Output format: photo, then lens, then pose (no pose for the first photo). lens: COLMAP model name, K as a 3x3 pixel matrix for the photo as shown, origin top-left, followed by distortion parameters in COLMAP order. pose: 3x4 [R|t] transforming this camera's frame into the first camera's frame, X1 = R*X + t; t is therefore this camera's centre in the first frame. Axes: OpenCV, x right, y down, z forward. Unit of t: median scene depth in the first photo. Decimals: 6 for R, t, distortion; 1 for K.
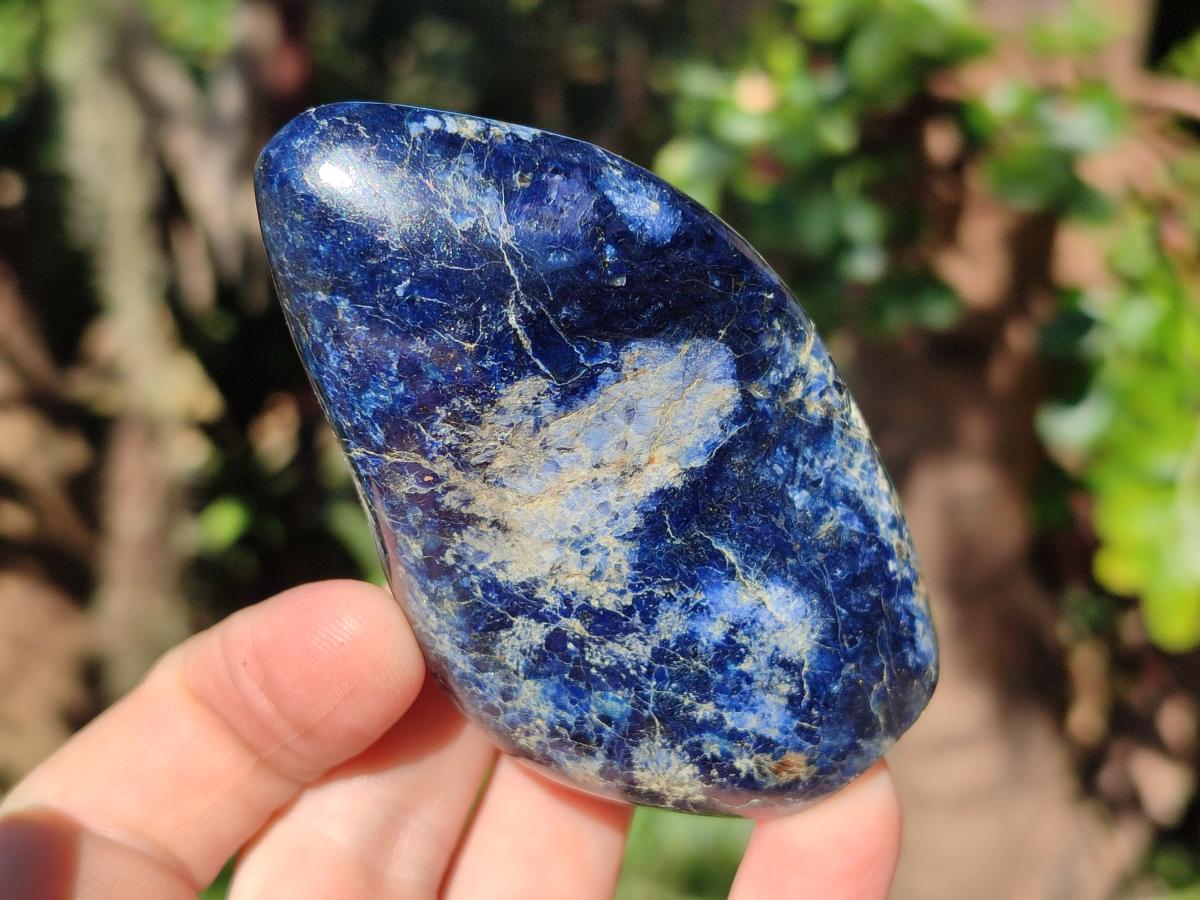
lens RADIAL K [[1844.3, 0, 599.4], [0, 1844.3, 450.3], [0, 0, 1]] dist [0.240975, 0.000000]
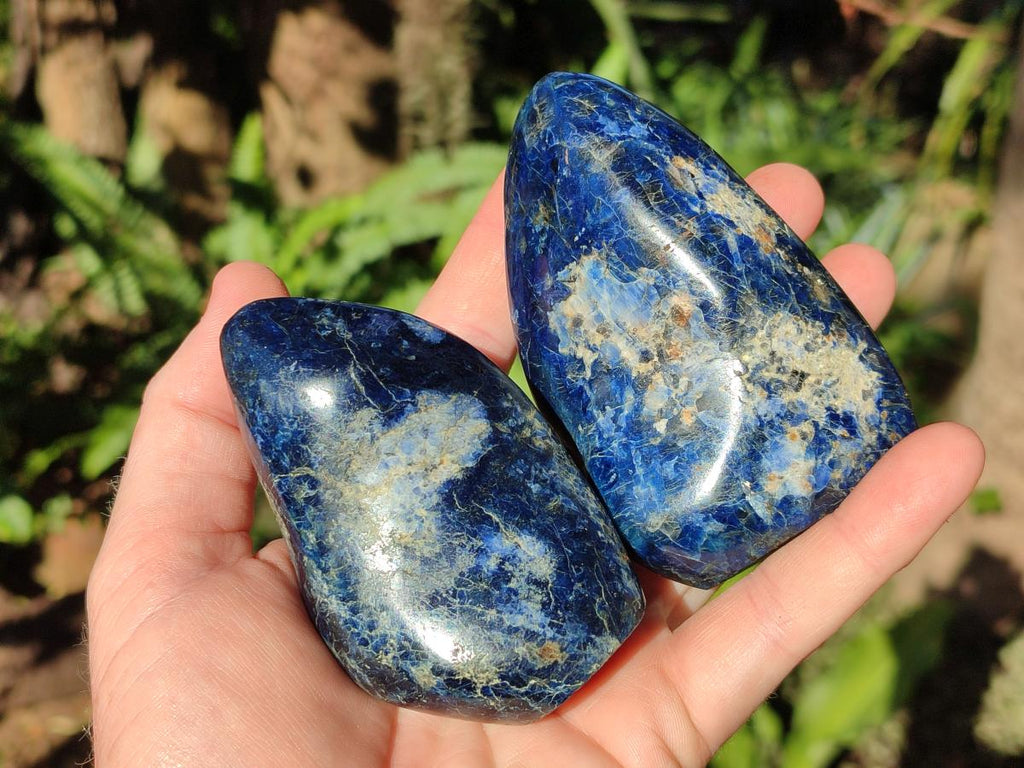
lens RADIAL K [[1573.8, 0, 512.5], [0, 1573.8, 383.0], [0, 0, 1]] dist [0.240975, 0.000000]
pose [[0.991196, -0.124494, -0.045082, 0.166168], [0.079255, 0.830611, -0.551184, 0.749389], [0.106064, 0.542758, 0.833165, -0.269221]]
